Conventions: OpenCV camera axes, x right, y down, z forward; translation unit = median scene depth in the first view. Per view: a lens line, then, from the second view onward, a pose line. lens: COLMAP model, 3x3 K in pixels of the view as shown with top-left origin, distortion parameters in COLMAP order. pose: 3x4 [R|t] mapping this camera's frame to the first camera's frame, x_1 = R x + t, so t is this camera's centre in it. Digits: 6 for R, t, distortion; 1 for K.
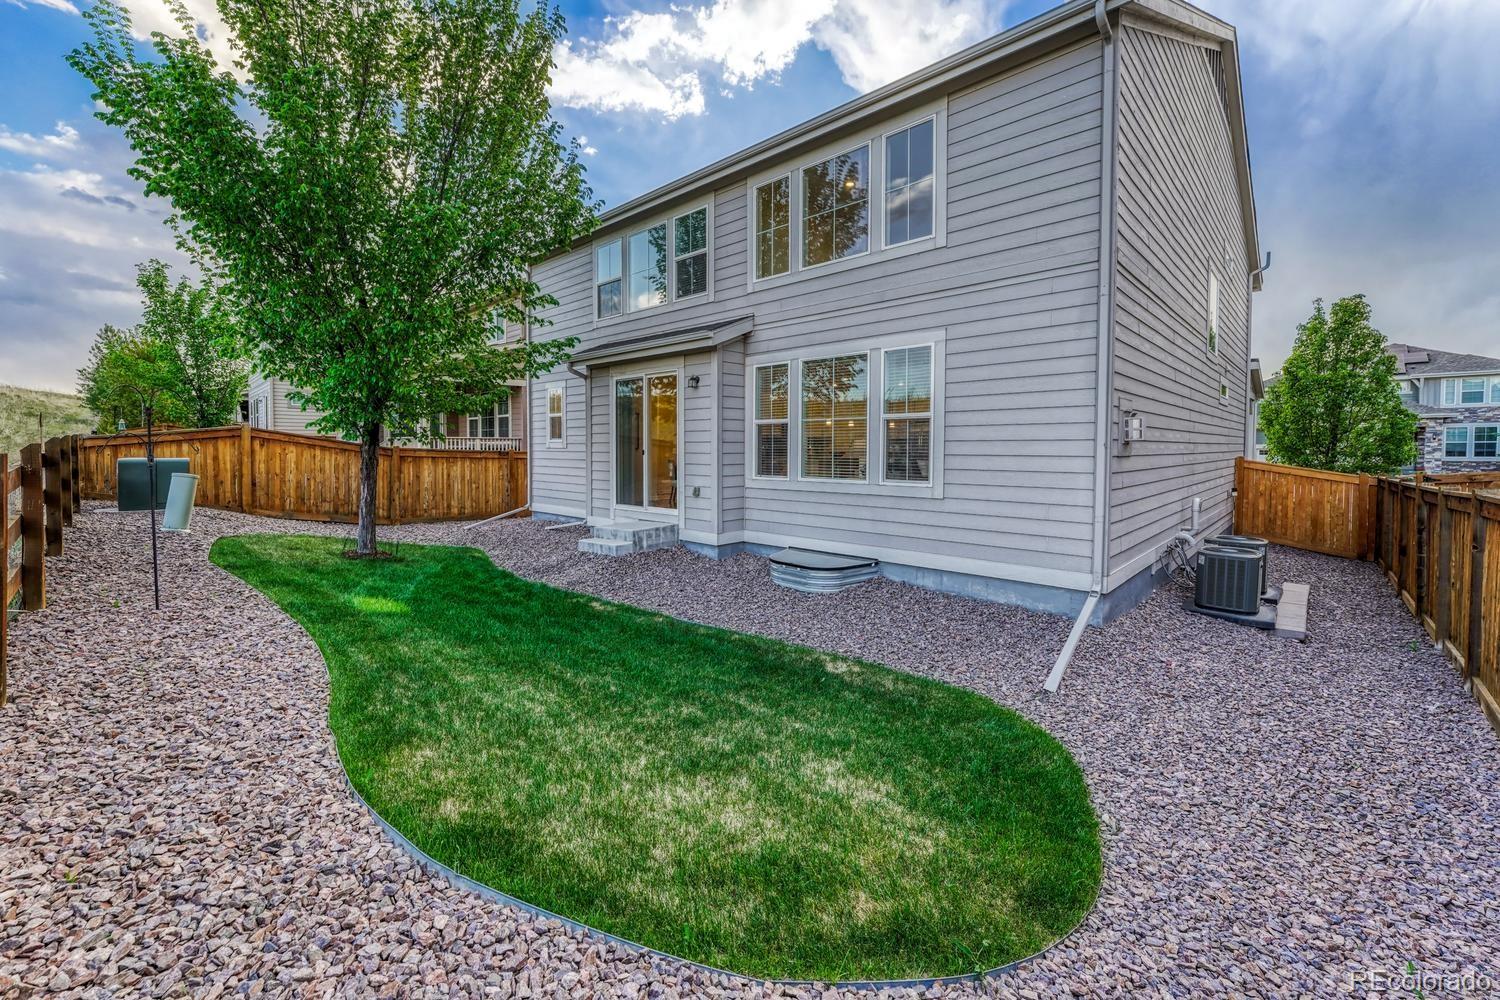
lens RADIAL K [[617.0, 0, 750.7], [0, 617.0, 468.3], [0, 0, 1]] dist [-0.000517, -0.000021]
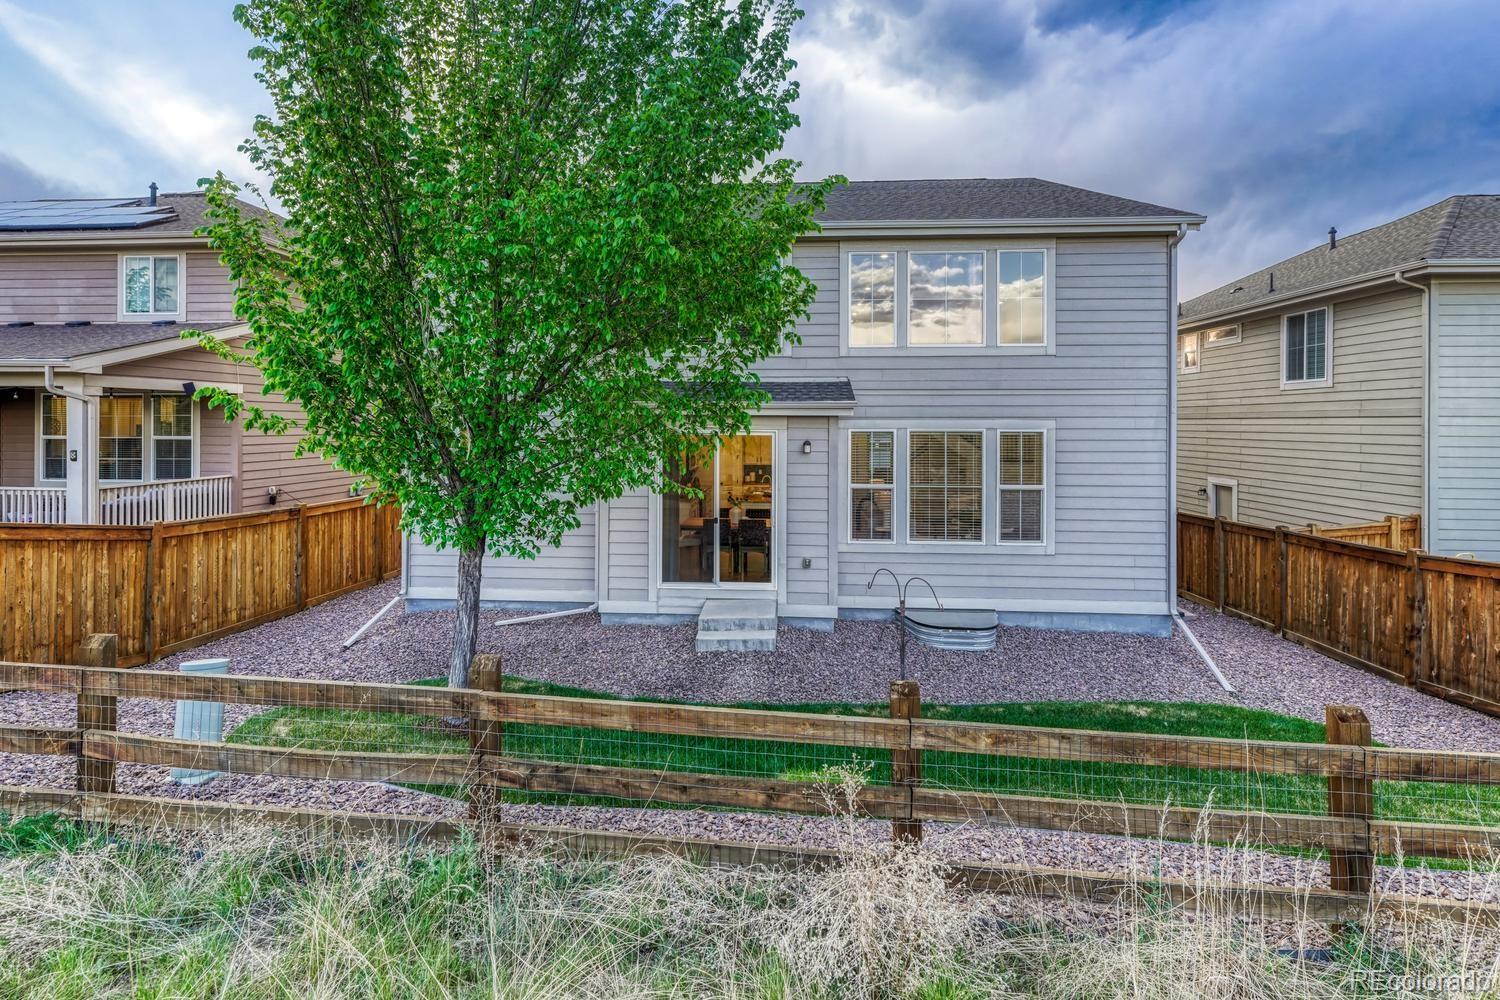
lens RADIAL K [[710.1, 0, 749.0], [0, 710.1, 423.0], [0, 0, 1]] dist [0.000188, 0.000279]
pose [[0.773630, 0.000912, 0.633637, -0.899276], [0.017725, 0.999576, -0.023080, -0.162646], [-0.633389, 0.029086, 0.773286, 0.225214]]
